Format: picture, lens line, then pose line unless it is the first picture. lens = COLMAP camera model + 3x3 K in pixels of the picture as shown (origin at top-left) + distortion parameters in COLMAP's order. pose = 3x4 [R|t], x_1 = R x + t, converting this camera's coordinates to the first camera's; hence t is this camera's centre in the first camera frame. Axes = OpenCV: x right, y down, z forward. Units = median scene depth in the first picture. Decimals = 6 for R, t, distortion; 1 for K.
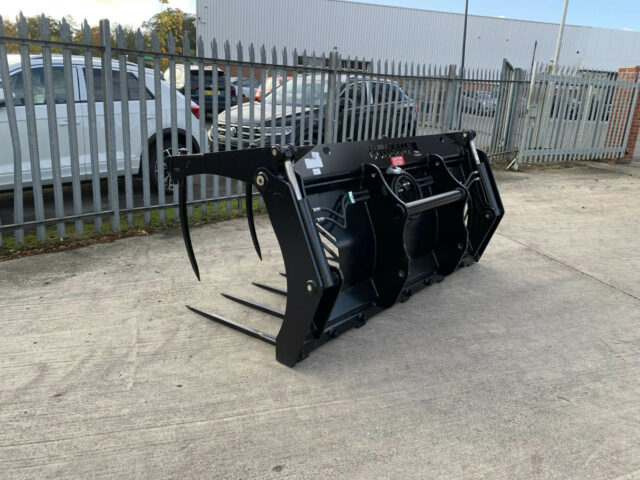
lens RADIAL K [[486.4, 0, 320.0], [0, 486.4, 240.0], [0, 0, 1]] dist [0.008066, -0.000071]
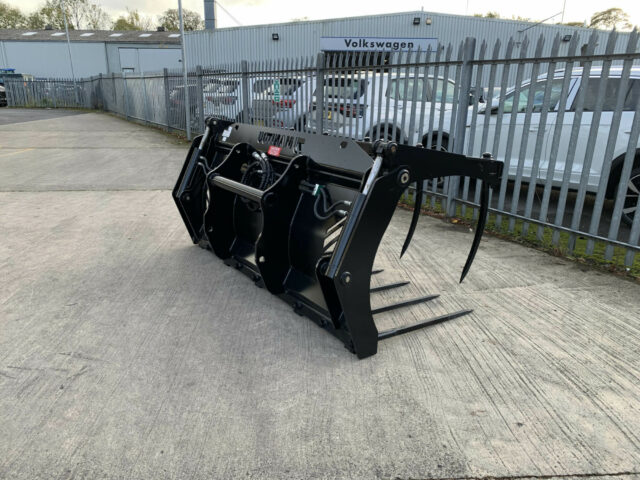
lens RADIAL K [[486.4, 0, 320.0], [0, 486.4, 240.0], [0, 0, 1]] dist [0.008066, -0.000071]
pose [[-0.258882, 0.242278, -0.935030, 0.927049], [-0.303666, 0.898534, 0.316897, -0.282408], [0.916934, 0.365976, -0.159042, 1.070045]]
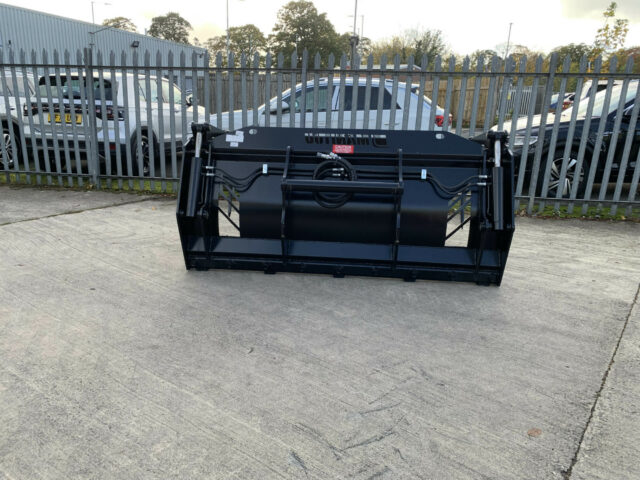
lens RADIAL K [[481.3, 0, 315.5], [0, 481.3, 236.3], [0, 0, 1]] dist [0.021662, -0.002720]
pose [[0.577193, 0.195080, -0.792964, 0.846770], [-0.236794, 0.969309, 0.066103, -0.020208], [0.781522, 0.149615, 0.605672, 0.246112]]
